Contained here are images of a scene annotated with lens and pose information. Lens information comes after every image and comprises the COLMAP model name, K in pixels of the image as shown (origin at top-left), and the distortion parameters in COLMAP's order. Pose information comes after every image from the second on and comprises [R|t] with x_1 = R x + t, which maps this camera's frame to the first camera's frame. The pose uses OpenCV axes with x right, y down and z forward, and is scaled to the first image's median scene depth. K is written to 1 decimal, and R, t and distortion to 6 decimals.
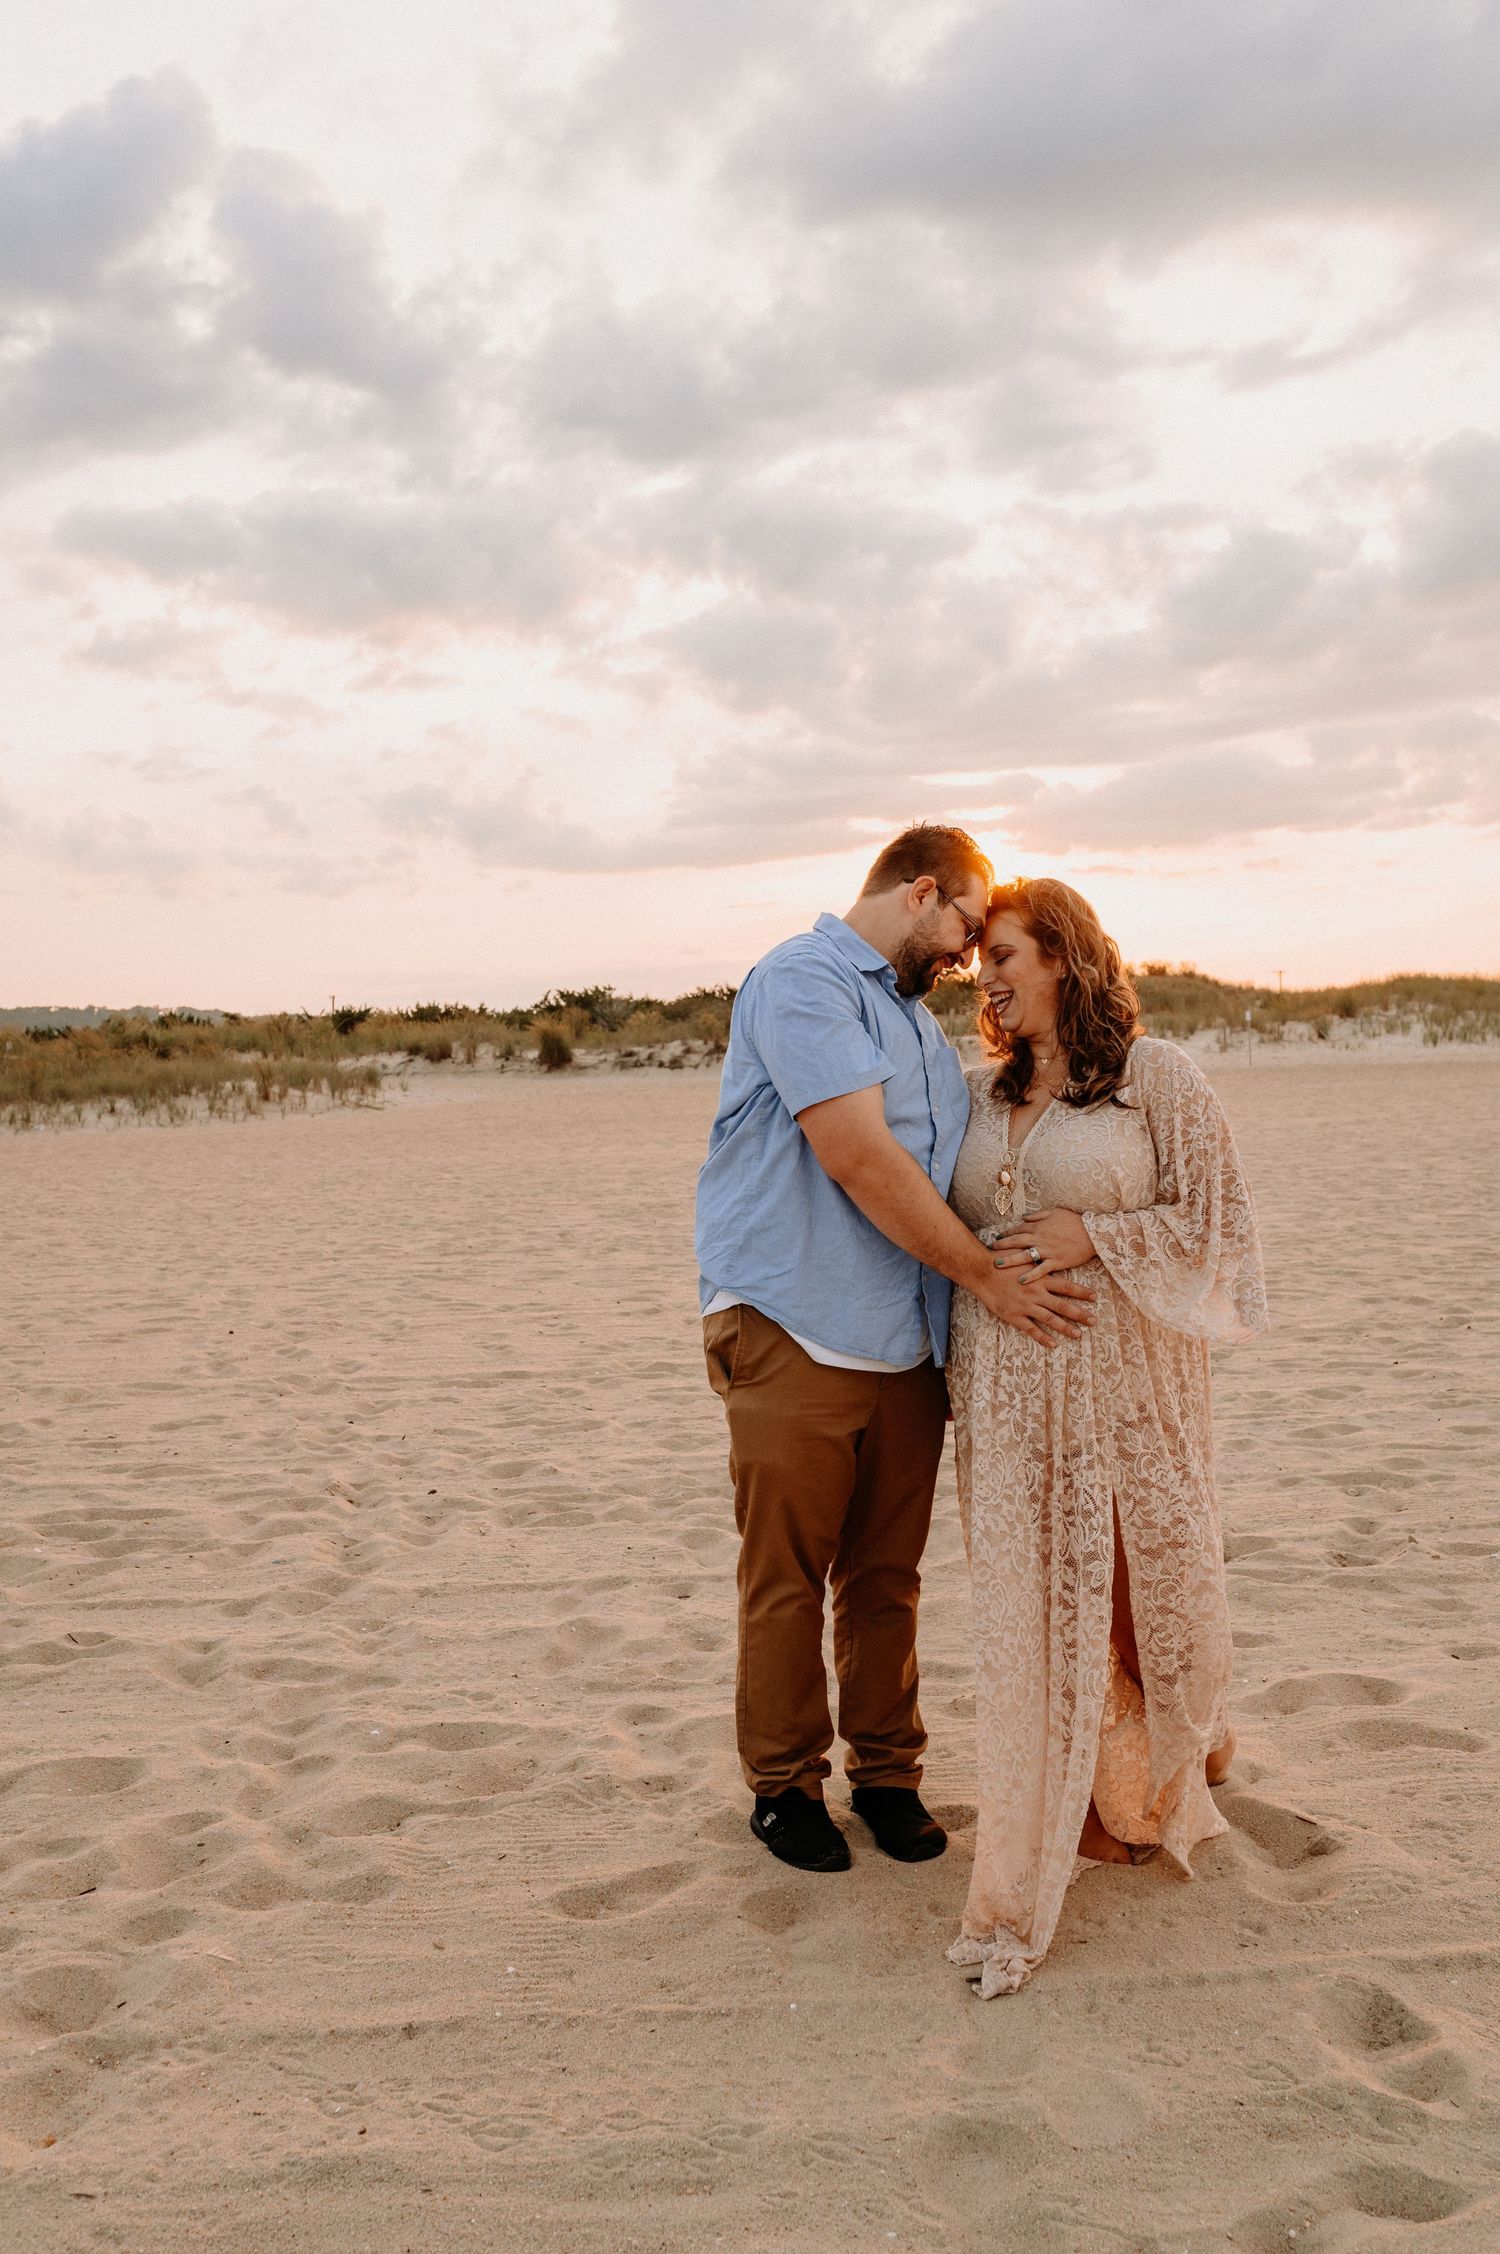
lens RADIAL K [[2282.1, 0, 749.5], [0, 2282.1, 1129.2], [0, 0, 1]] dist [-0.017680, 0.000000]
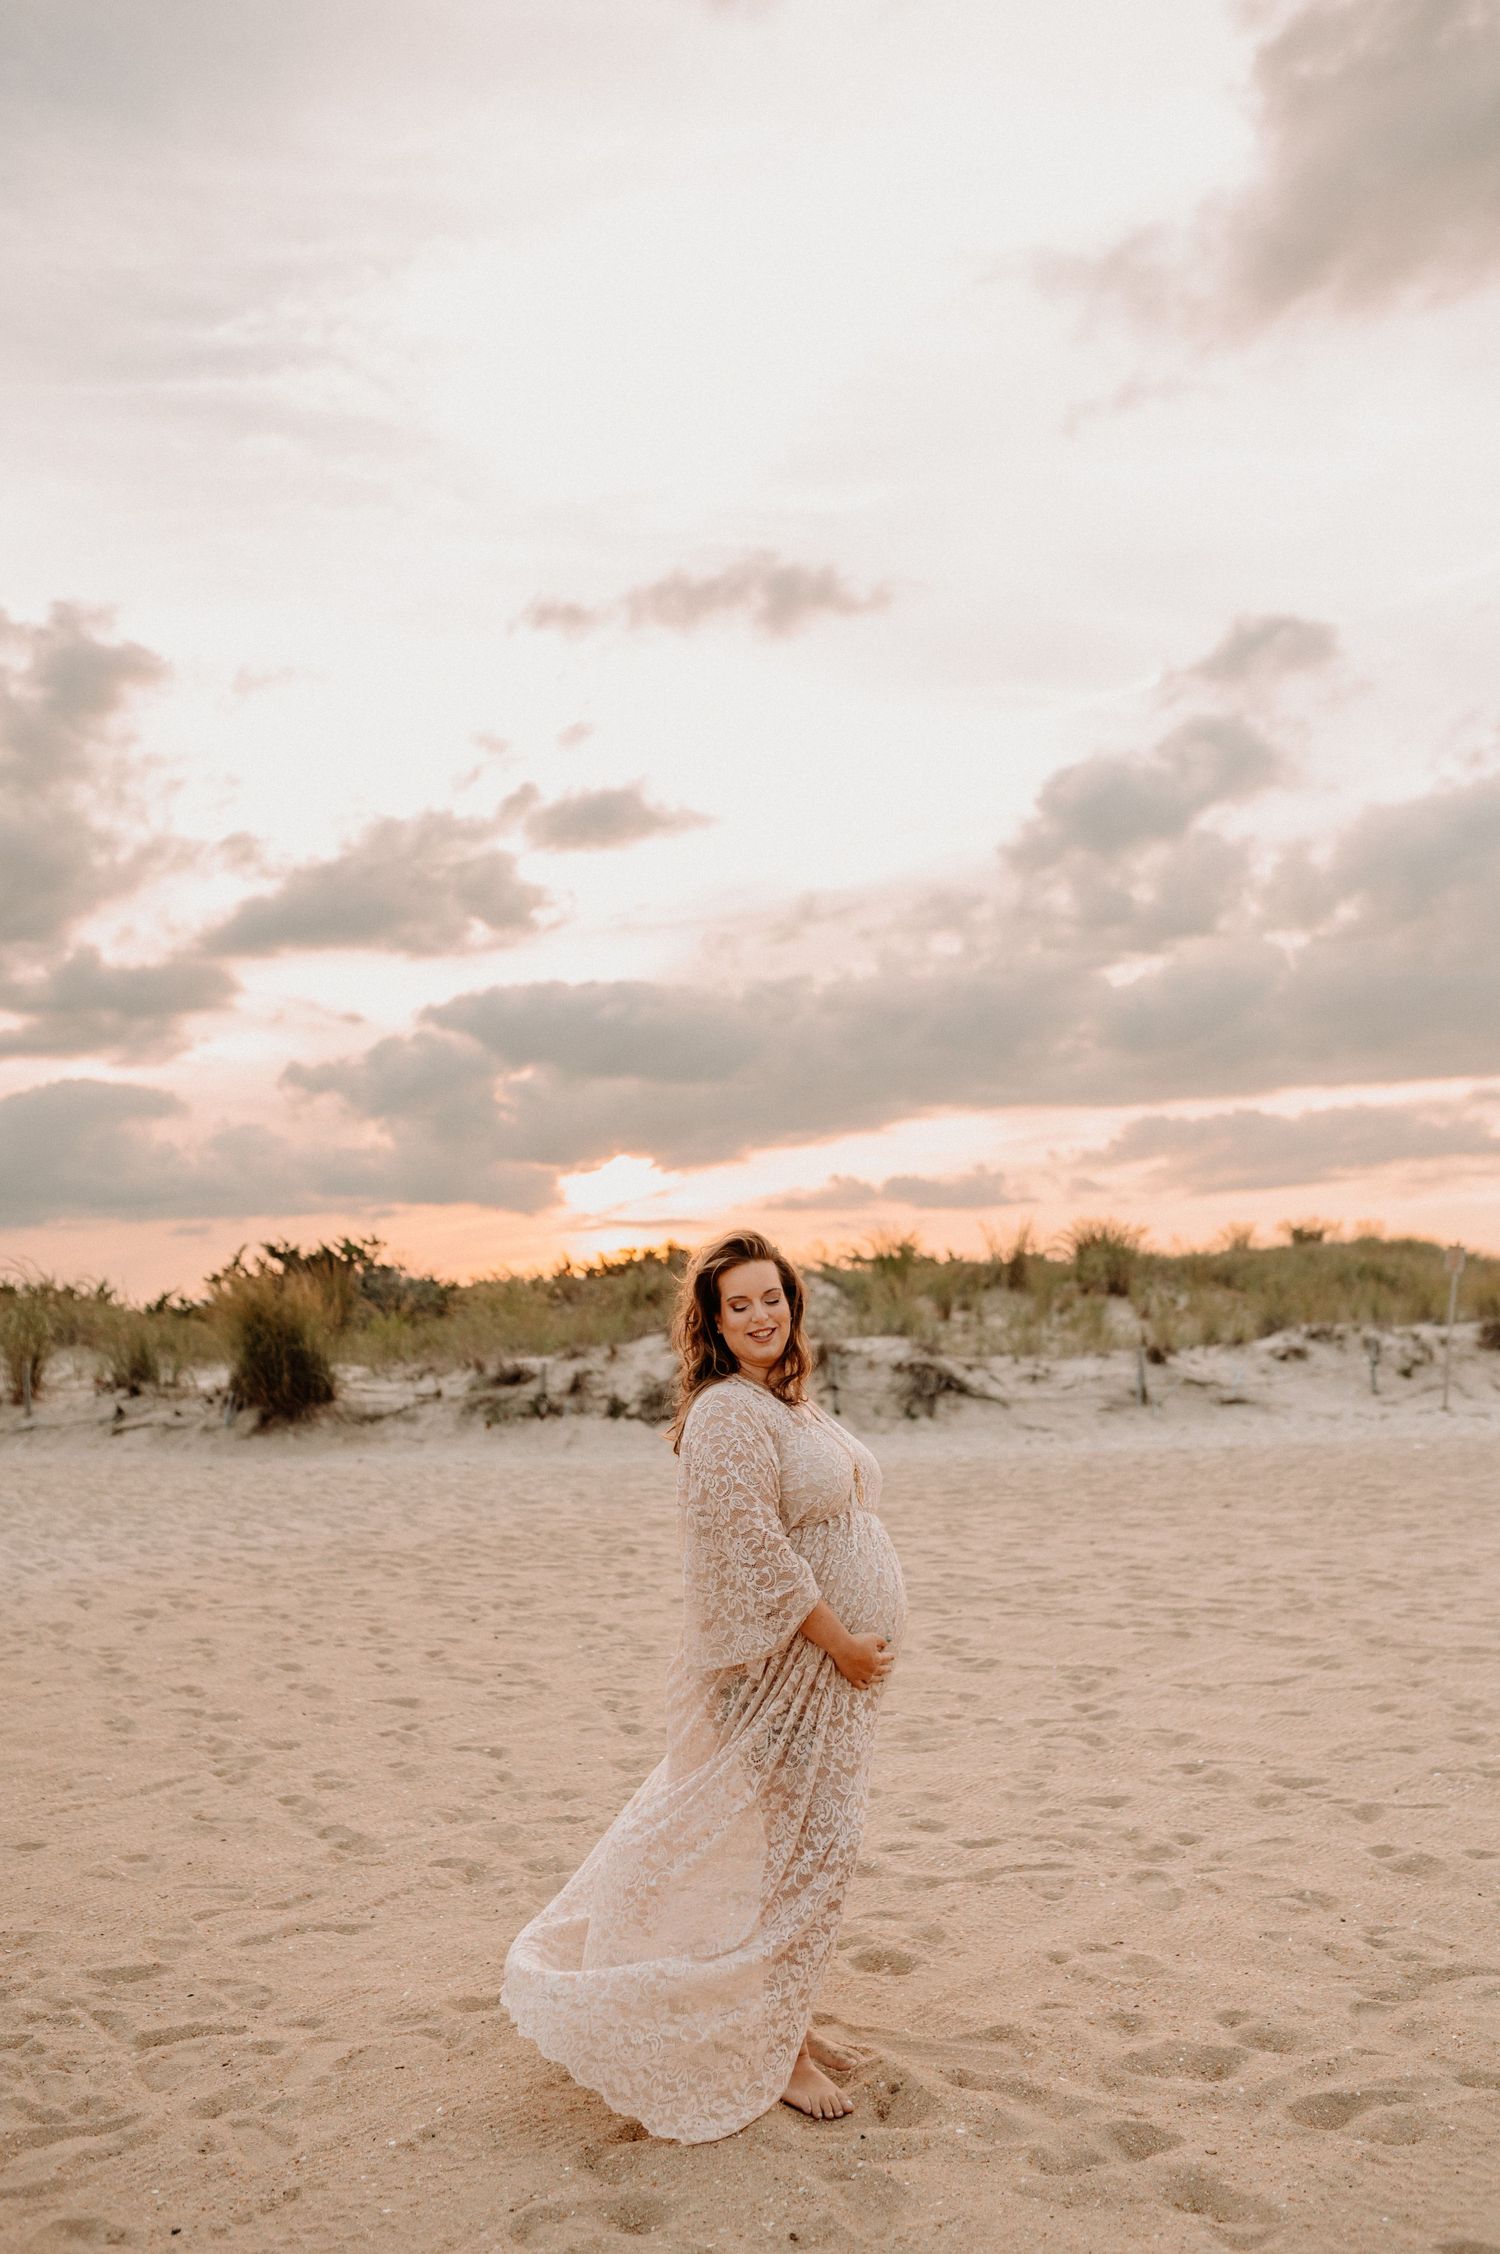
lens RADIAL K [[2282.1, 0, 753.1], [0, 2282.1, 1129.2], [0, 0, 1]] dist [-0.017680, 0.000000]
pose [[0.989410, 0.016571, 0.144198, -0.426926], [0.004568, 0.989415, -0.145045, -0.130699], [-0.145075, 0.144167, 0.978861, 4.280258]]
